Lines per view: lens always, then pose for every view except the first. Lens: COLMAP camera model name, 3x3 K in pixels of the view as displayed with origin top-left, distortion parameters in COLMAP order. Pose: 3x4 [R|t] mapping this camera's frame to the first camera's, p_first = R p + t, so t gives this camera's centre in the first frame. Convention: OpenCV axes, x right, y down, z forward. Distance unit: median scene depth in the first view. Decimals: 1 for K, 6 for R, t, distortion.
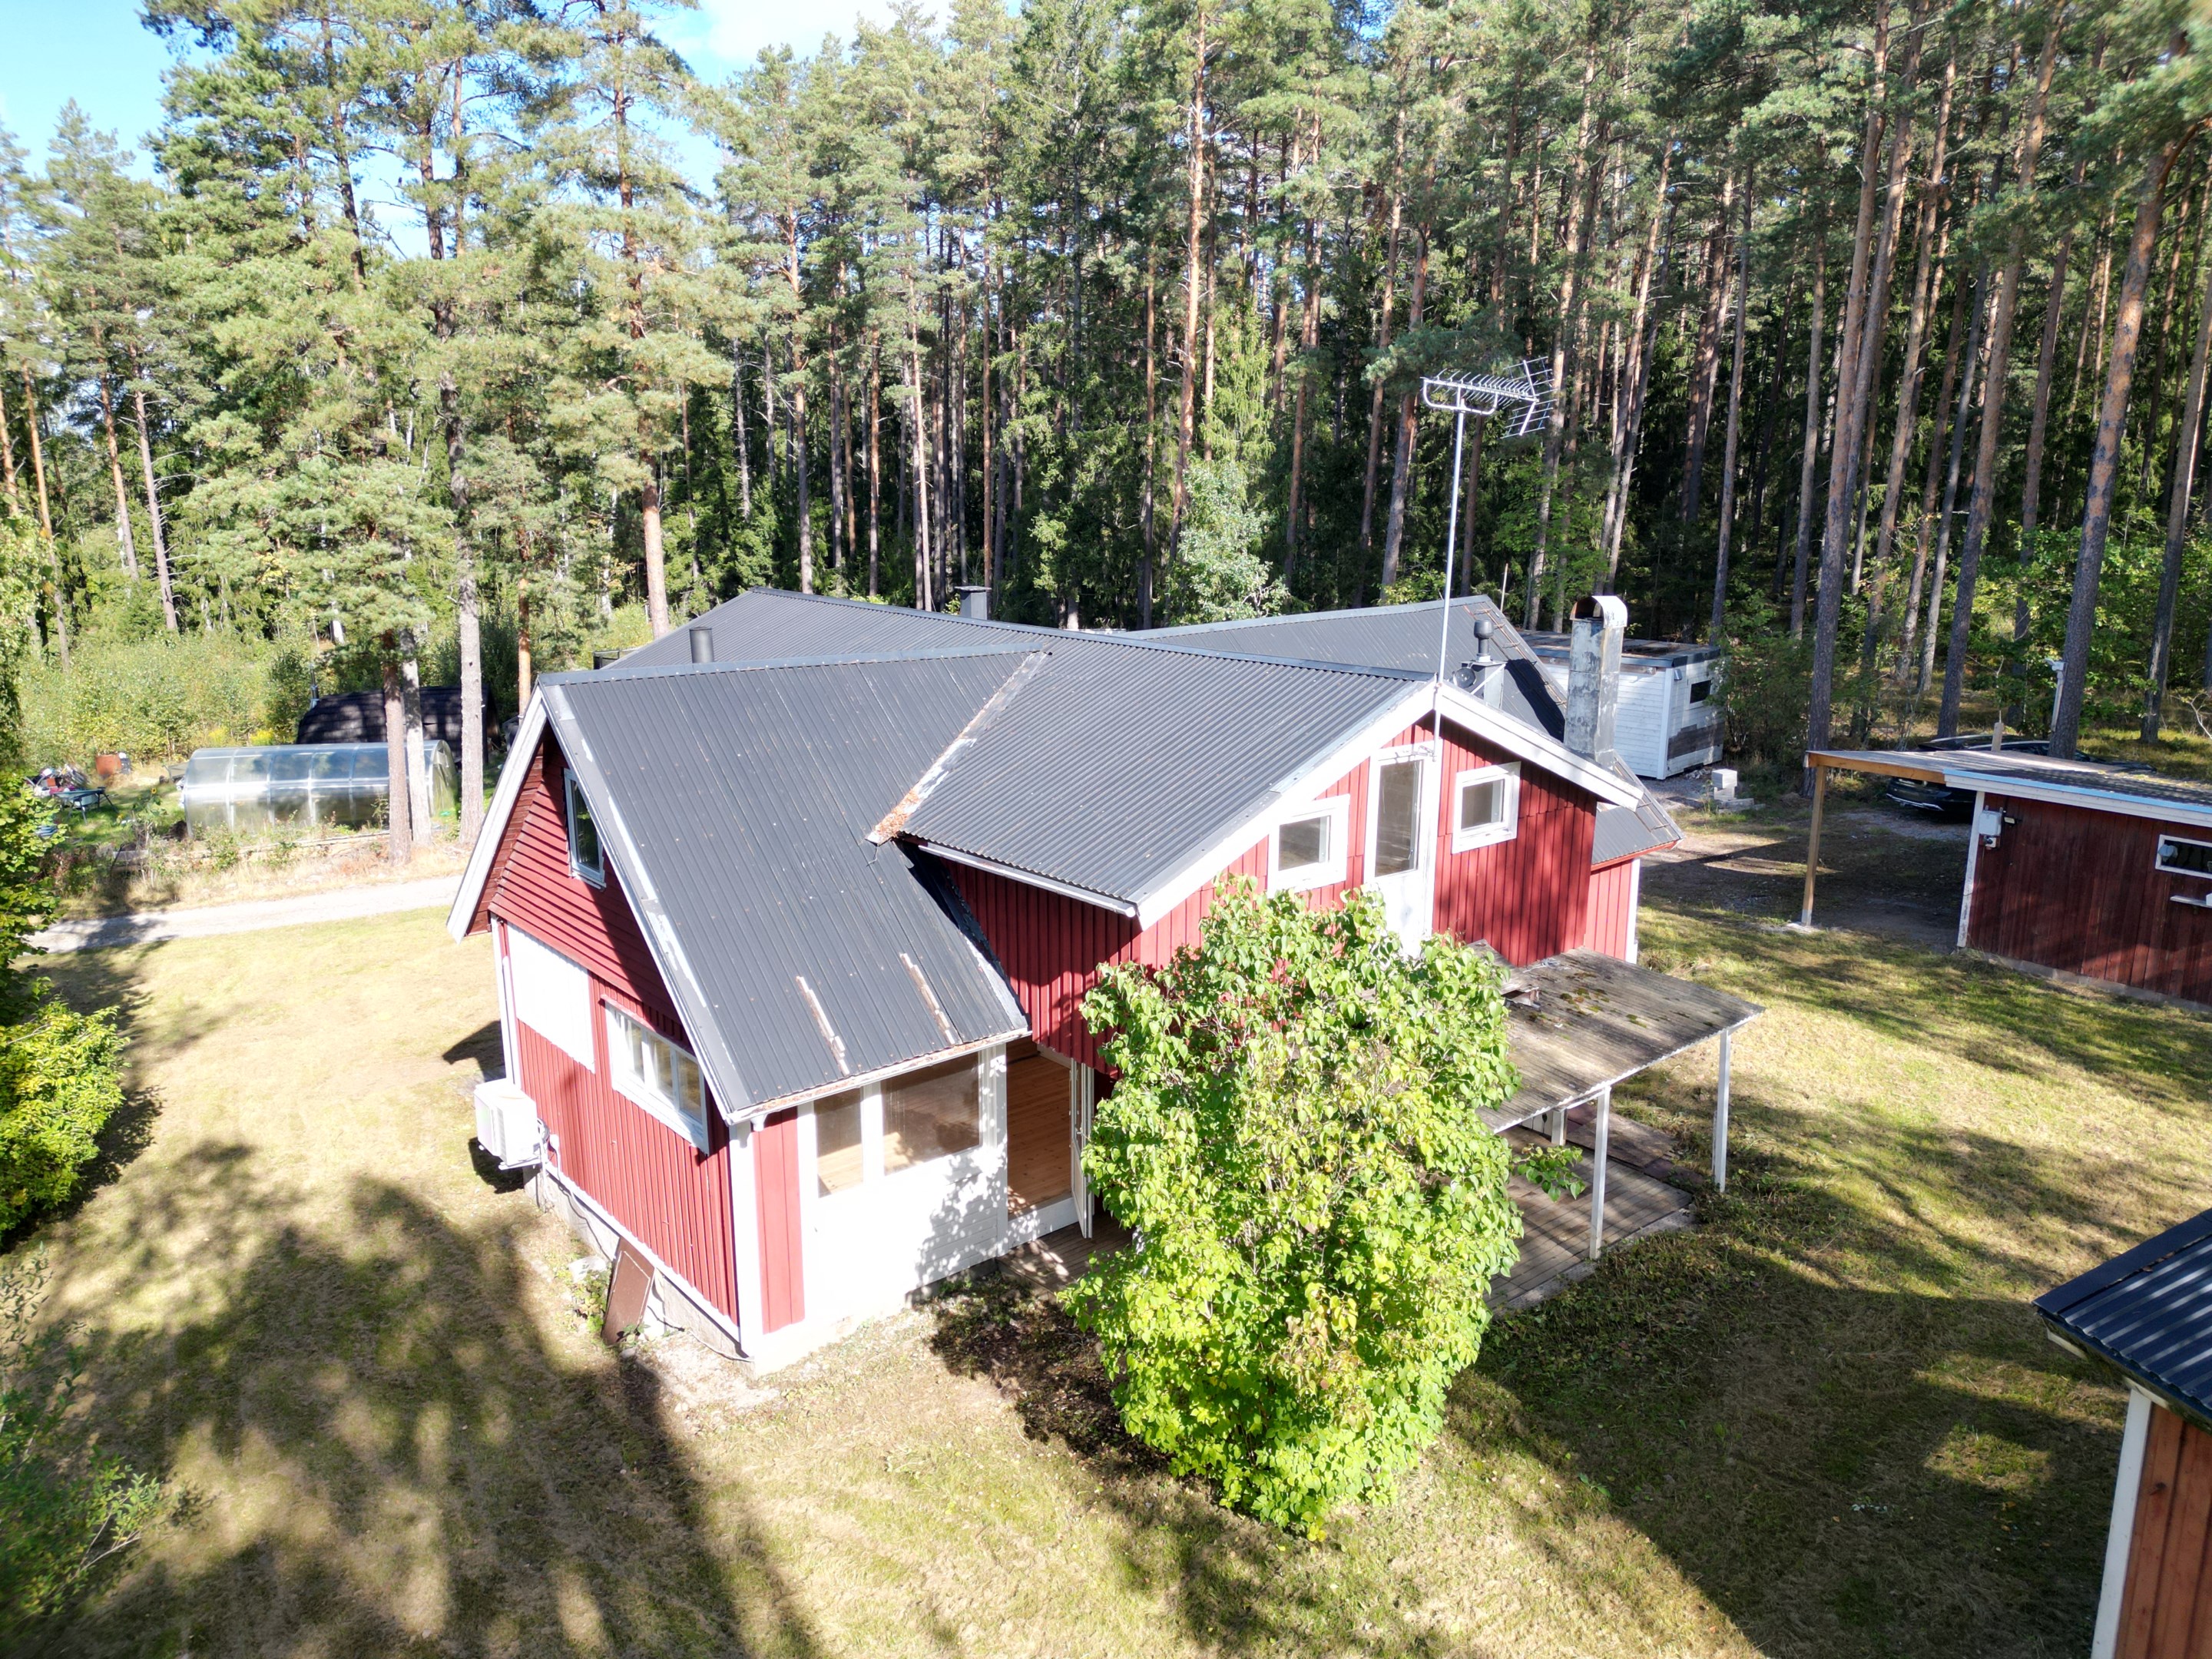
lens RADIAL K [[1535.4, 0, 1099.8], [0, 1535.4, 826.5], [0, 0, 1]] dist [0.025126, -0.003823]
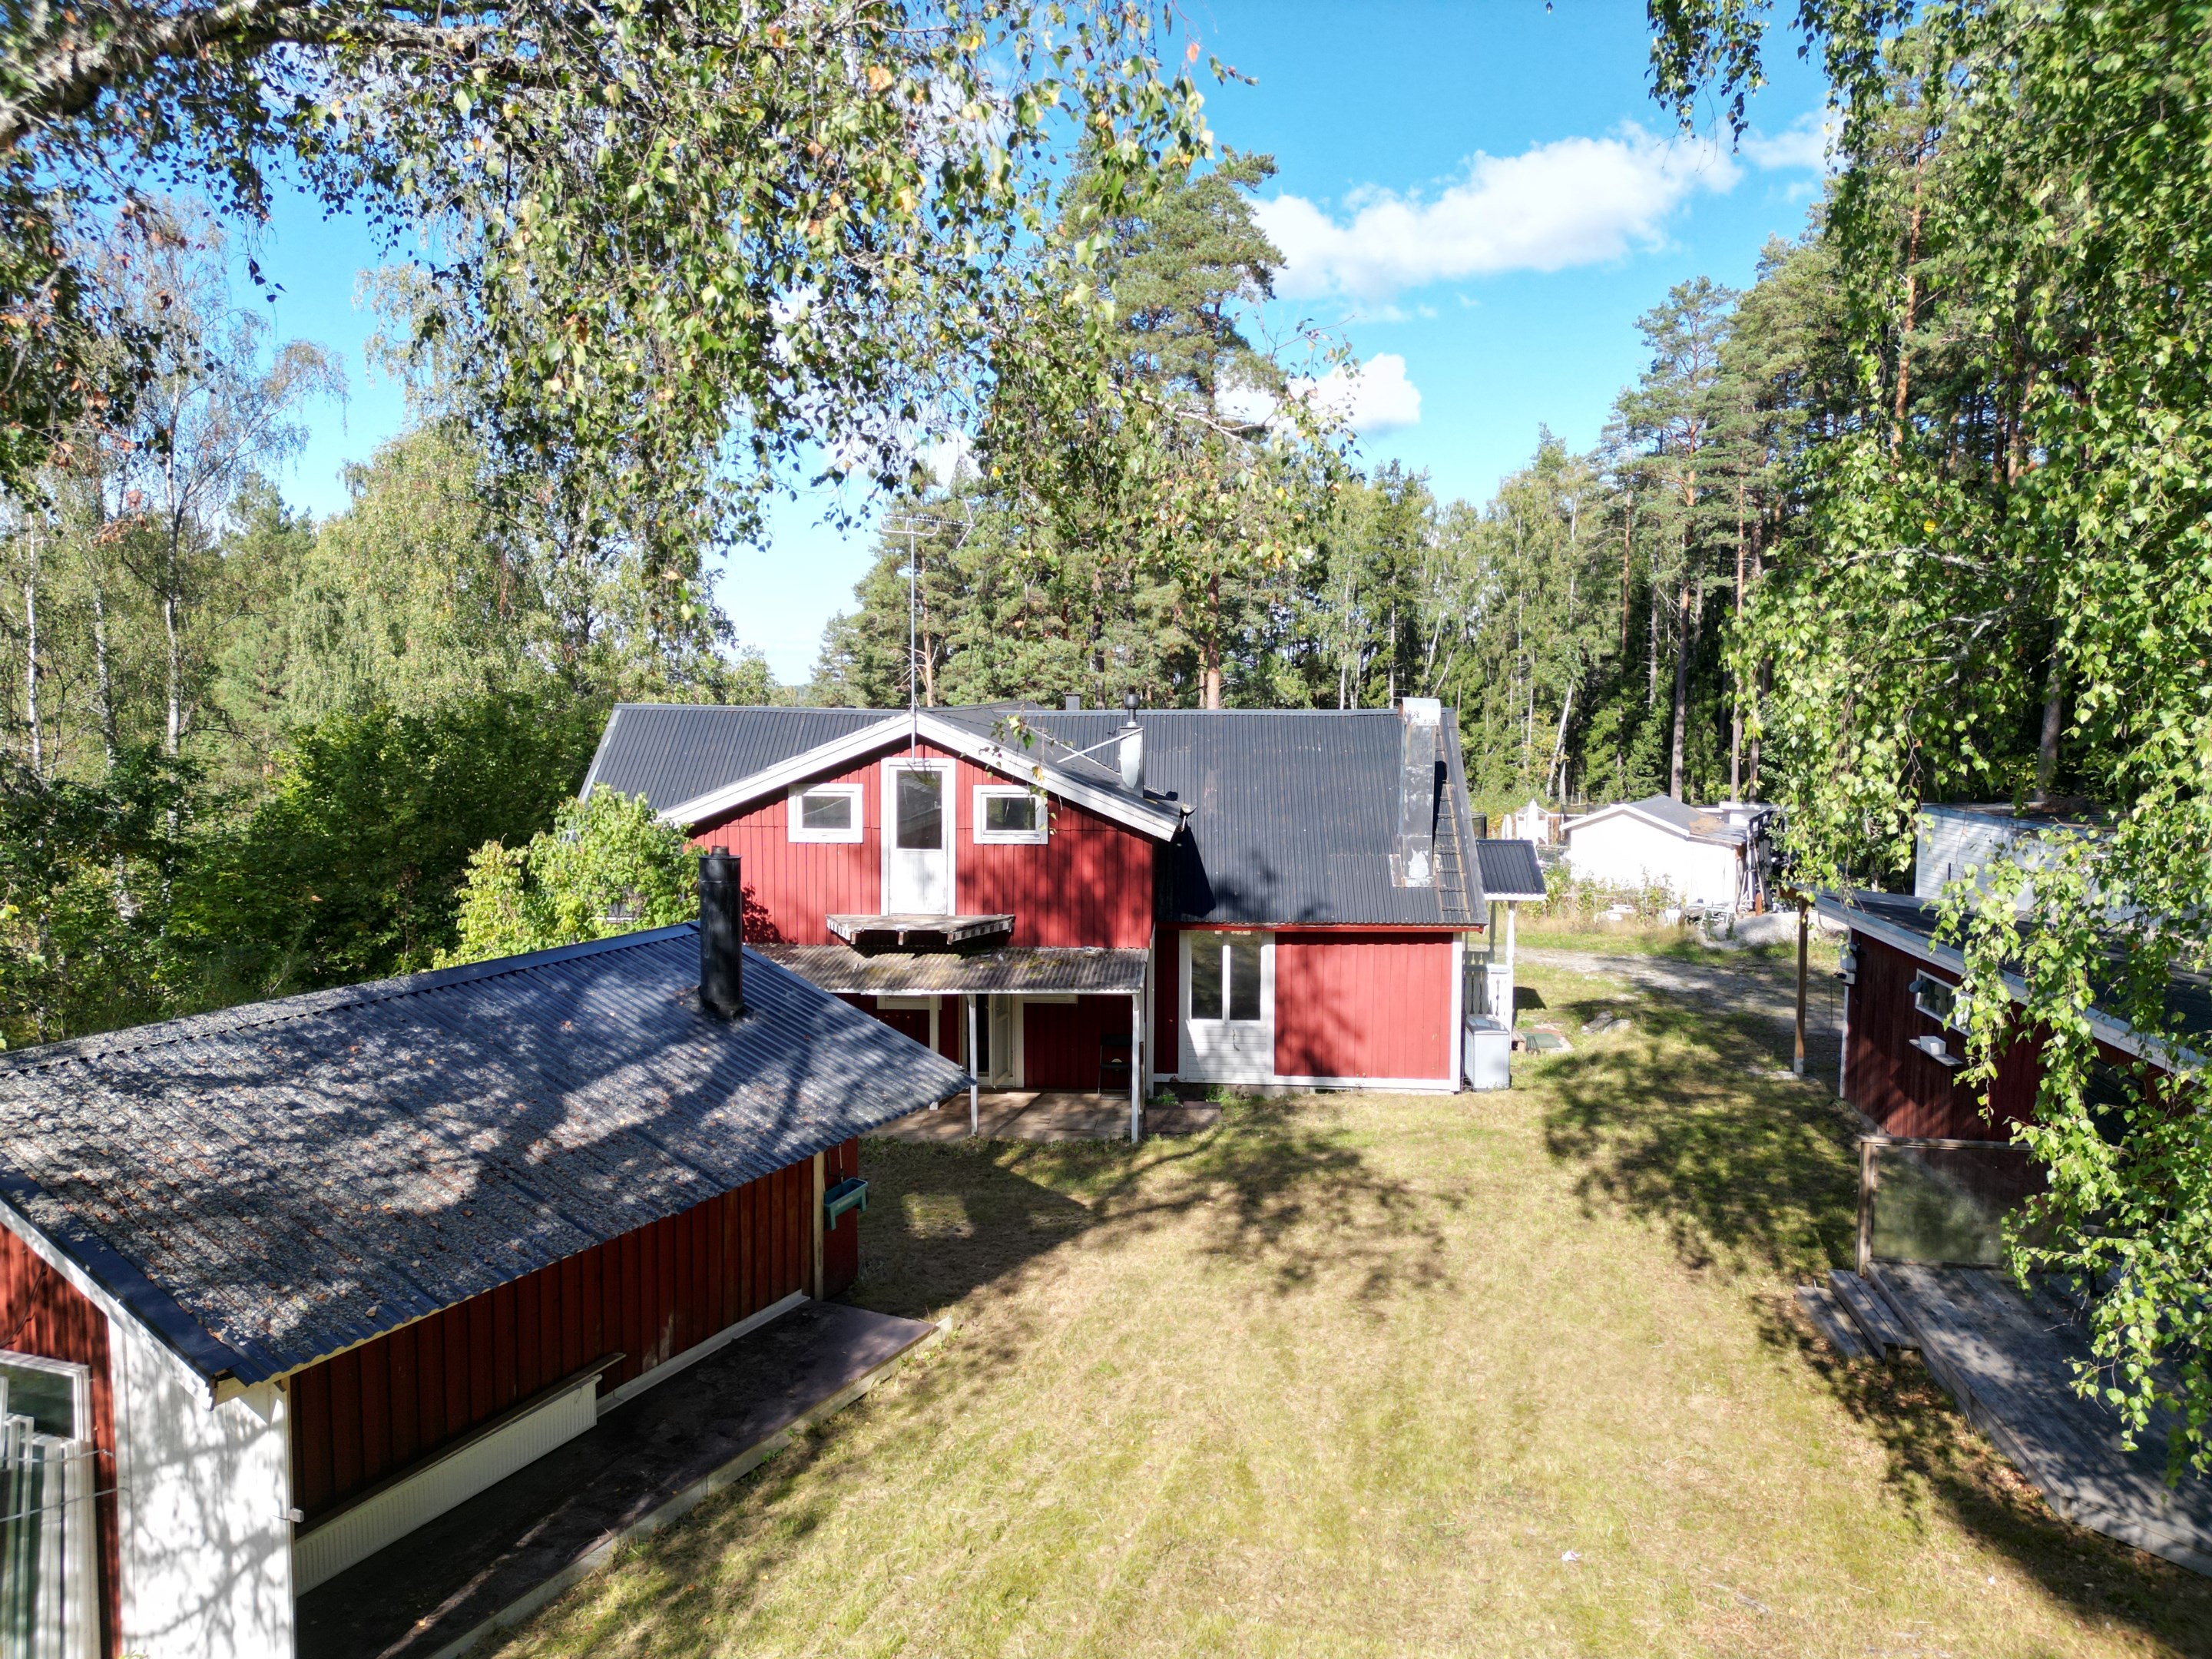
lens RADIAL K [[1535.4, 0, 1109.9], [0, 1535.4, 826.5], [0, 0, 1]] dist [0.025126, -0.003823]
pose [[0.727873, 0.066021, -0.682526, 1.269605], [-0.161402, 0.983884, -0.076955, 0.089880], [0.666446, 0.166175, 0.726798, 0.063803]]
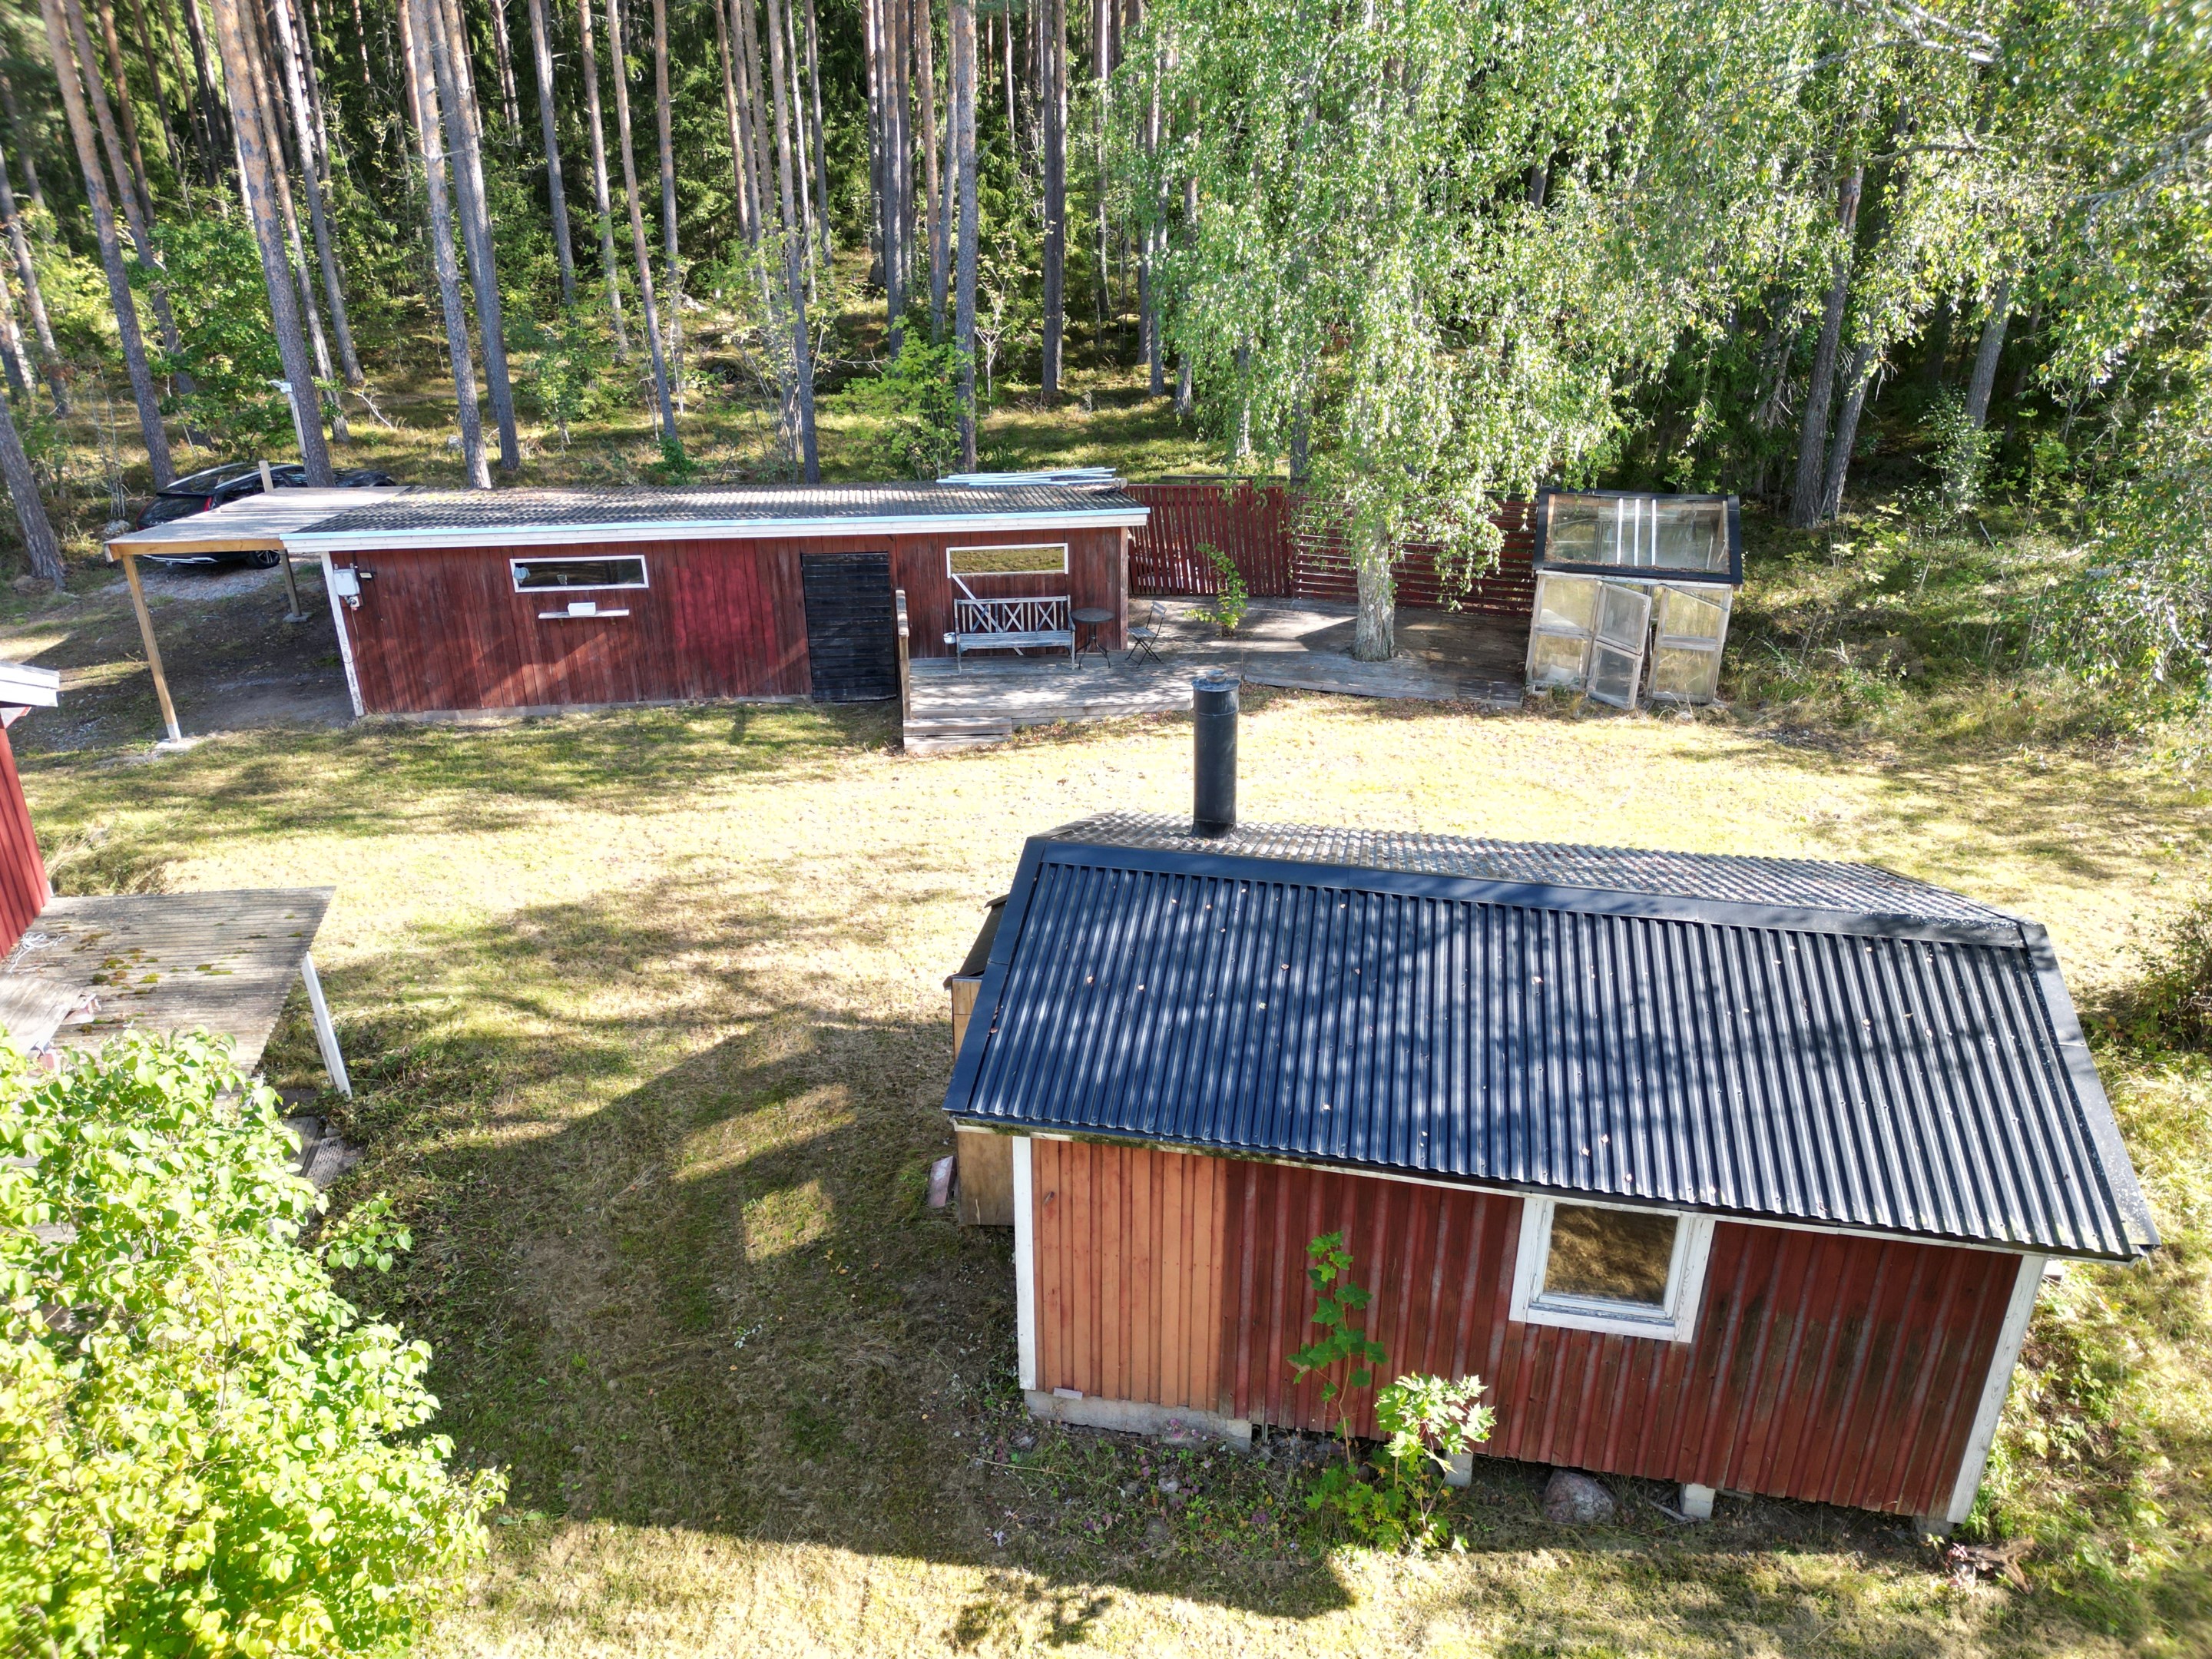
lens RADIAL K [[1535.4, 0, 1092.0], [0, 1535.4, 833.0], [0, 0, 1]] dist [0.025126, -0.003823]
pose [[0.466669, -0.365049, 0.805580, -0.050358], [0.214344, 0.930372, 0.297430, -0.069970], [-0.858066, 0.033870, 0.512422, 0.206213]]
